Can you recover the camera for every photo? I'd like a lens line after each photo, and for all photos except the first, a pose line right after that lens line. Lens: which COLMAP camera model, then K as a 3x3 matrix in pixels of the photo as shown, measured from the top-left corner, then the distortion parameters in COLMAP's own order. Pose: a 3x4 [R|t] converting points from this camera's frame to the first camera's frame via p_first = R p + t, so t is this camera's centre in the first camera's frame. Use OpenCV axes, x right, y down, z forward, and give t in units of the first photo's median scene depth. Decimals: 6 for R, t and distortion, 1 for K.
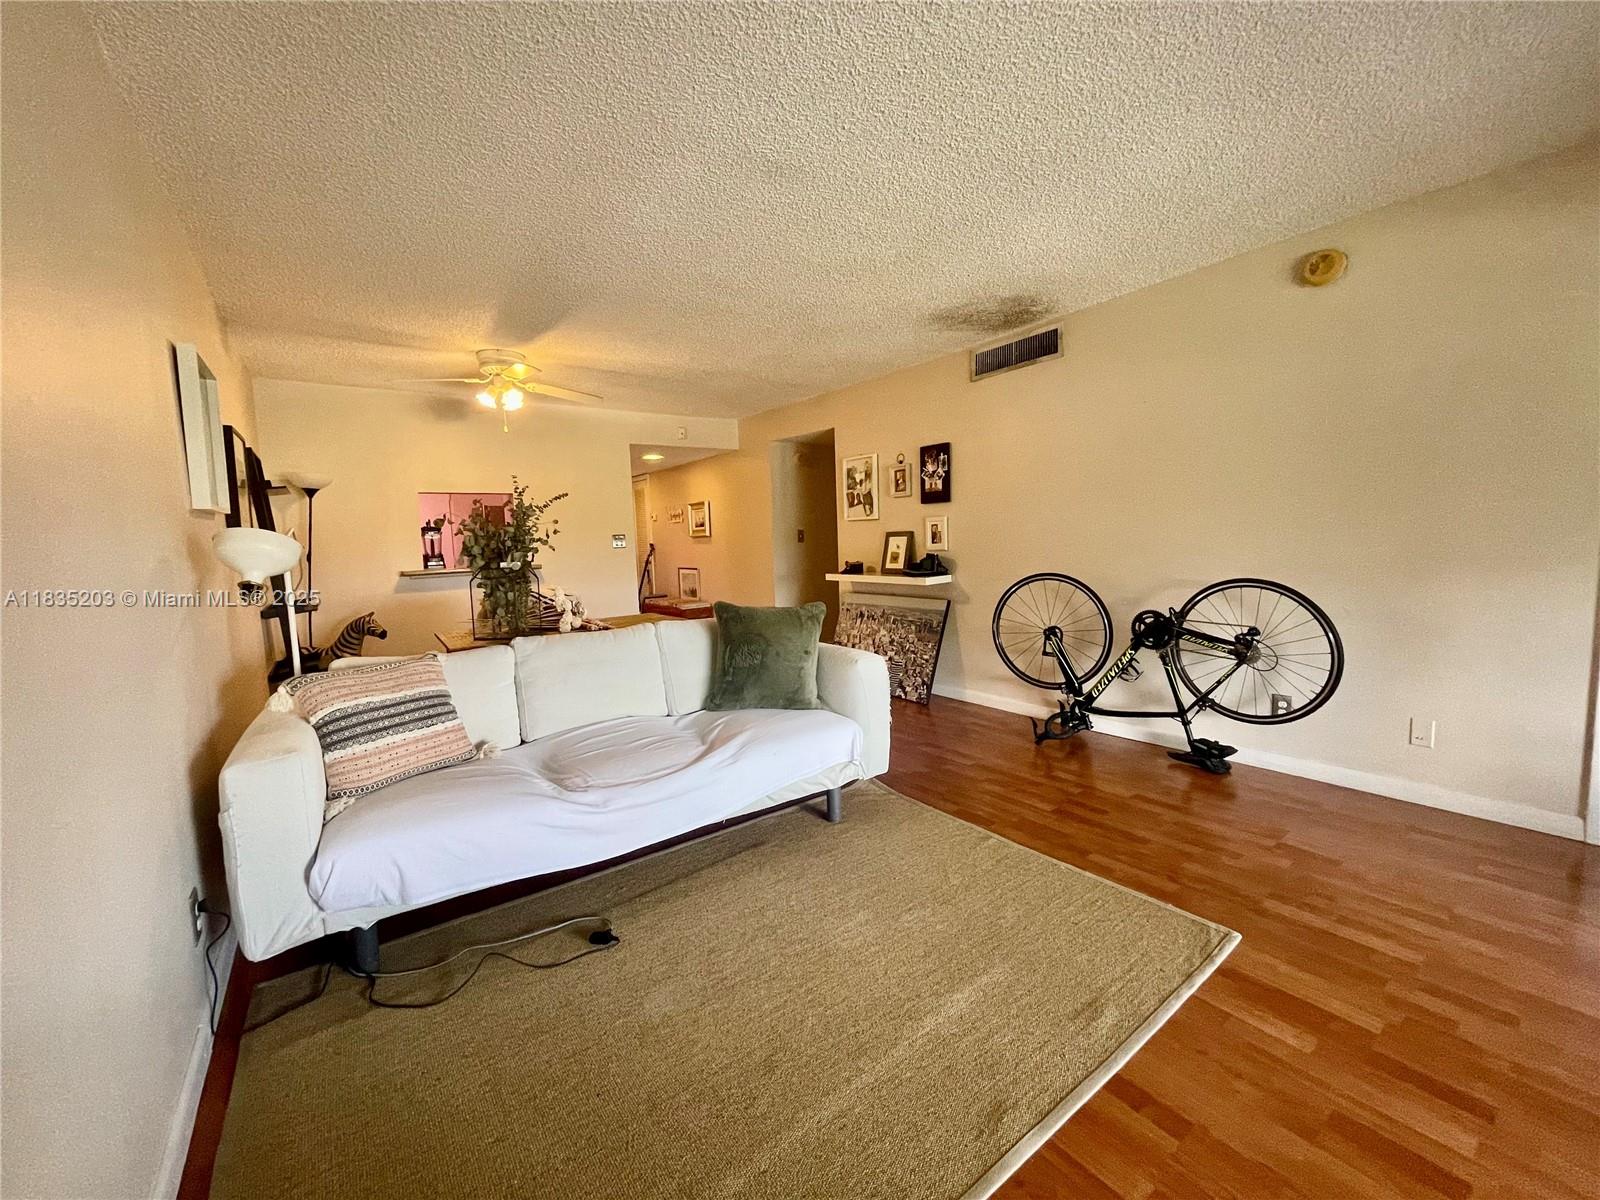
lens RADIAL K [[644.9, 0, 802.9], [0, 644.9, 597.2], [0, 0, 1]] dist [0.006780, -0.003344]
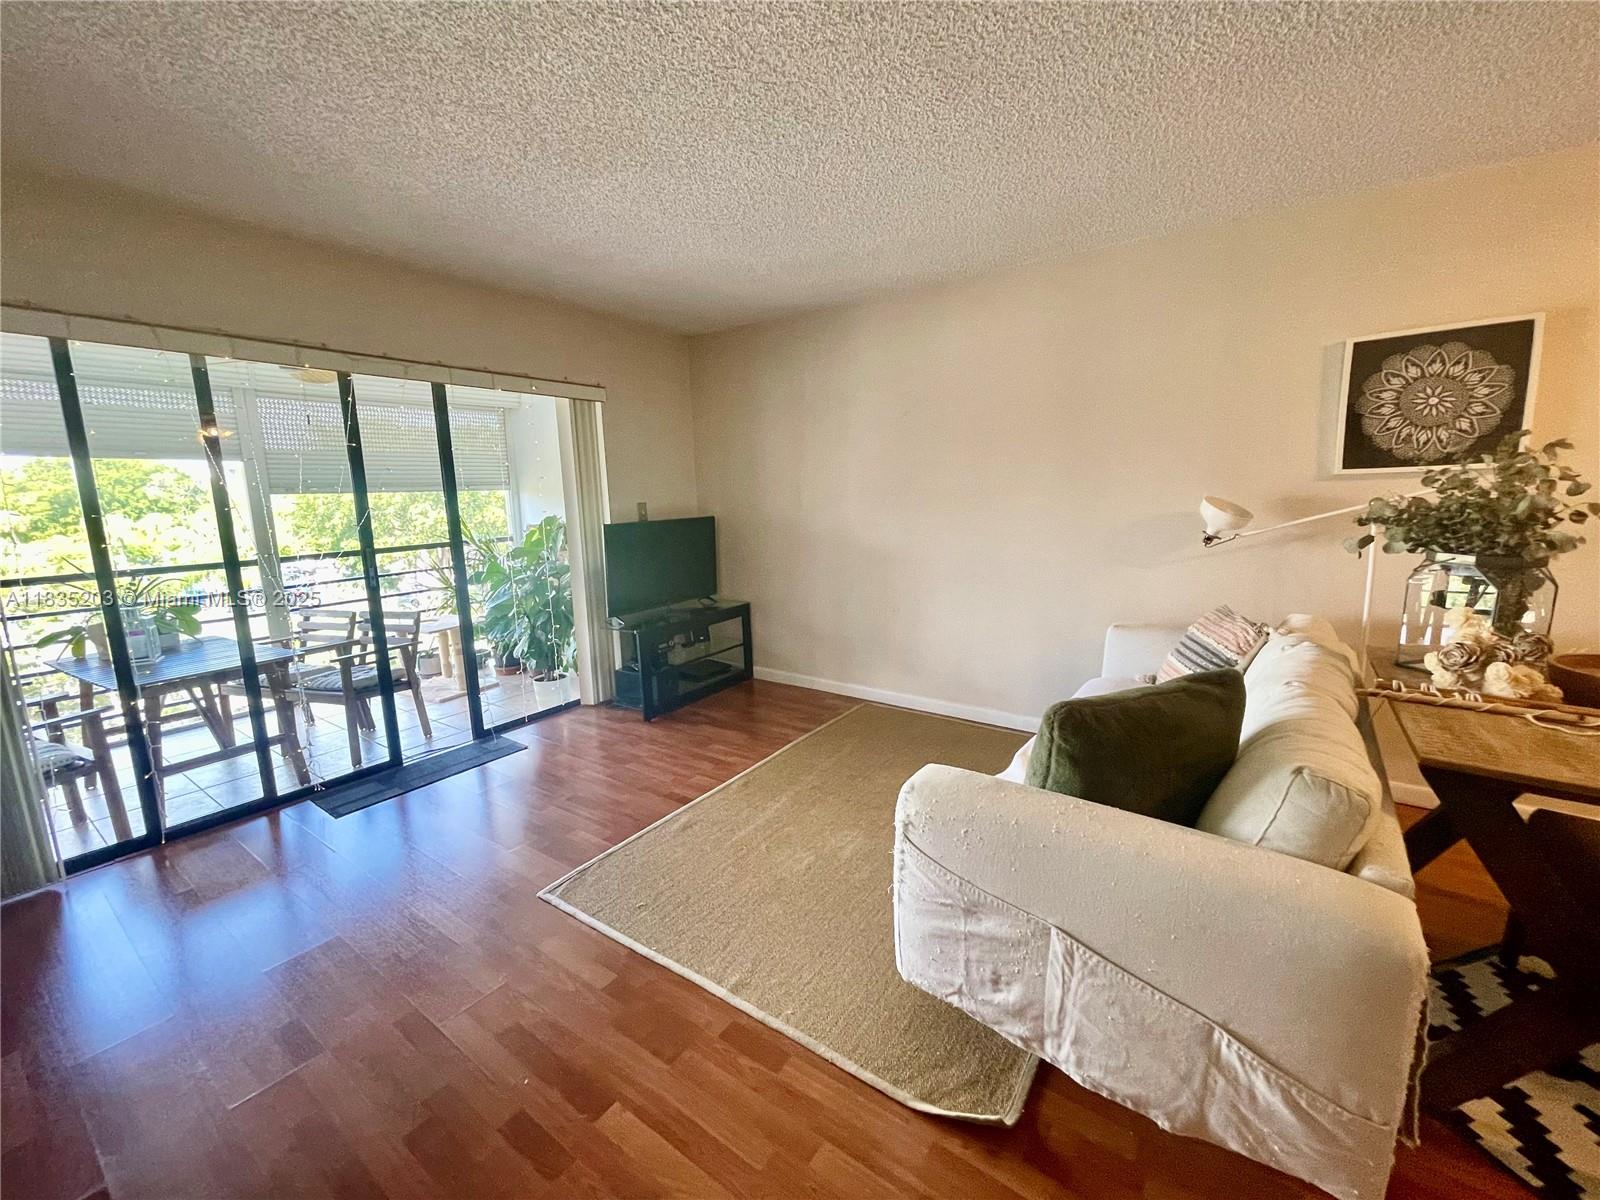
lens RADIAL K [[644.9, 0, 797.9], [0, 644.9, 598.6], [0, 0, 1]] dist [0.006780, -0.003344]
pose [[-0.946684, 0.110591, -0.302588, 0.188065], [0.032074, 0.966922, 0.253046, -0.104745], [0.320564, 0.229849, -0.918917, 0.759620]]
